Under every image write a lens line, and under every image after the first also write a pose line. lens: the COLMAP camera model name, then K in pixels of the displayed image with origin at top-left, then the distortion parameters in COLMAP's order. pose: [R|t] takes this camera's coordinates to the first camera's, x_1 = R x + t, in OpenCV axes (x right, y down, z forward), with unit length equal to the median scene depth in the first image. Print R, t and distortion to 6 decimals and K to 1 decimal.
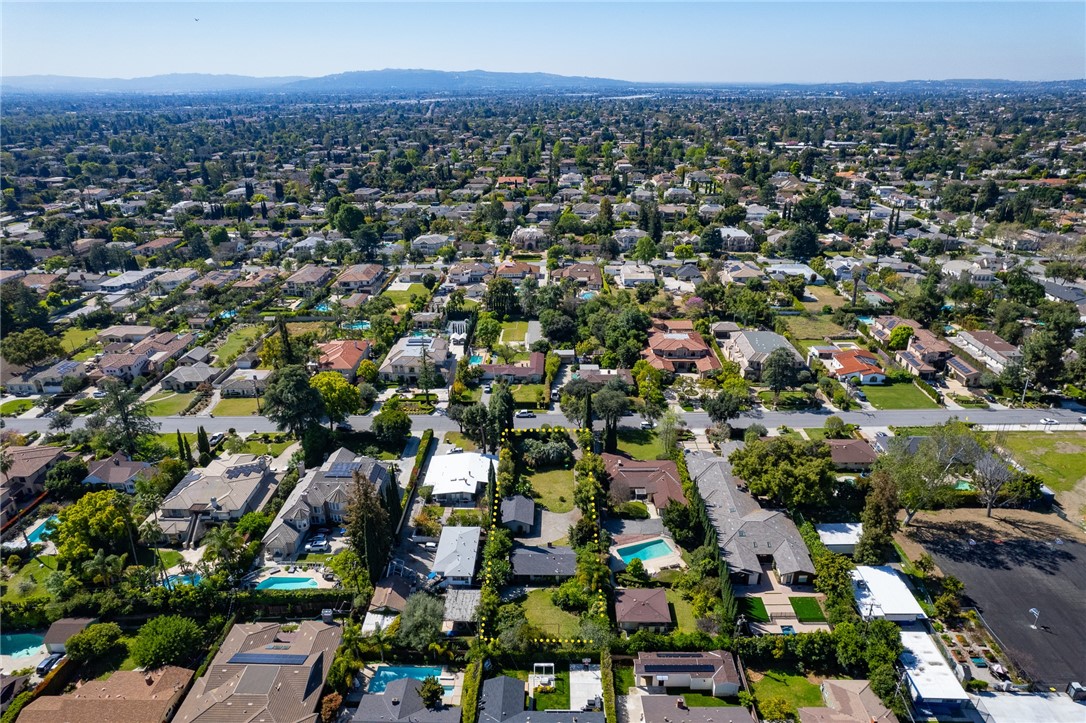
lens RADIAL K [[705.6, 0, 544.5], [0, 705.6, 359.2], [0, 0, 1]] dist [-0.055093, 0.042103]
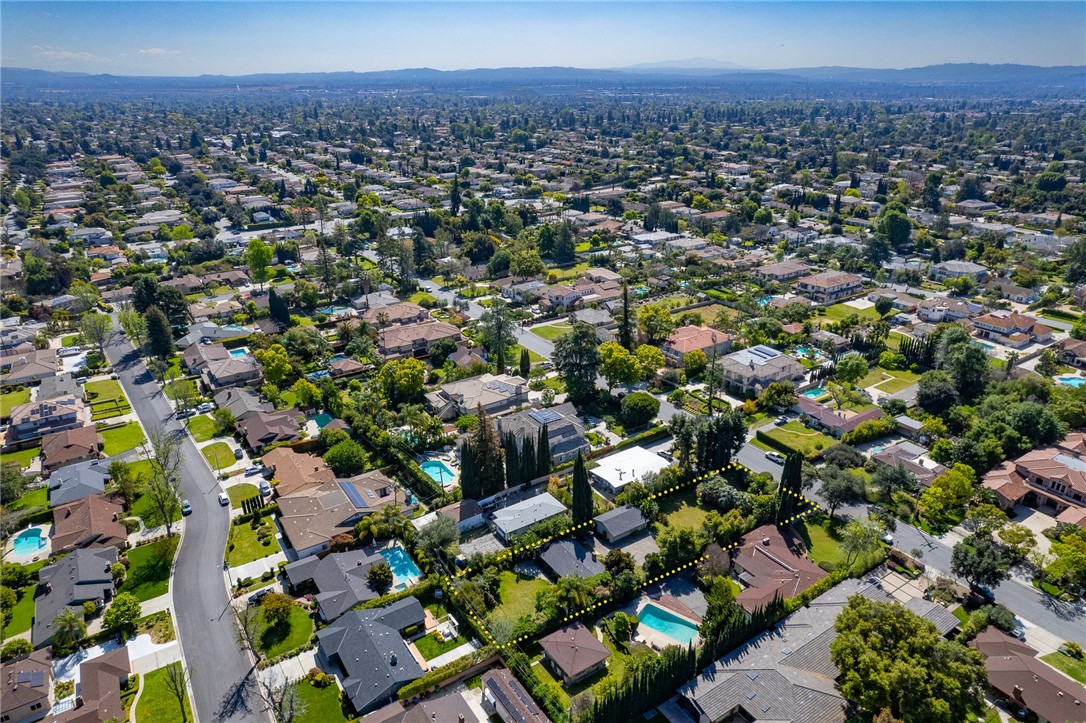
lens RADIAL K [[705.6, 0, 537.7], [0, 705.6, 362.4], [0, 0, 1]] dist [-0.055093, 0.042103]
pose [[0.562783, 0.320998, -0.761732, 0.468828], [-0.310562, 0.936117, 0.165036, -0.091821], [0.766046, 0.143685, 0.626520, 0.229399]]
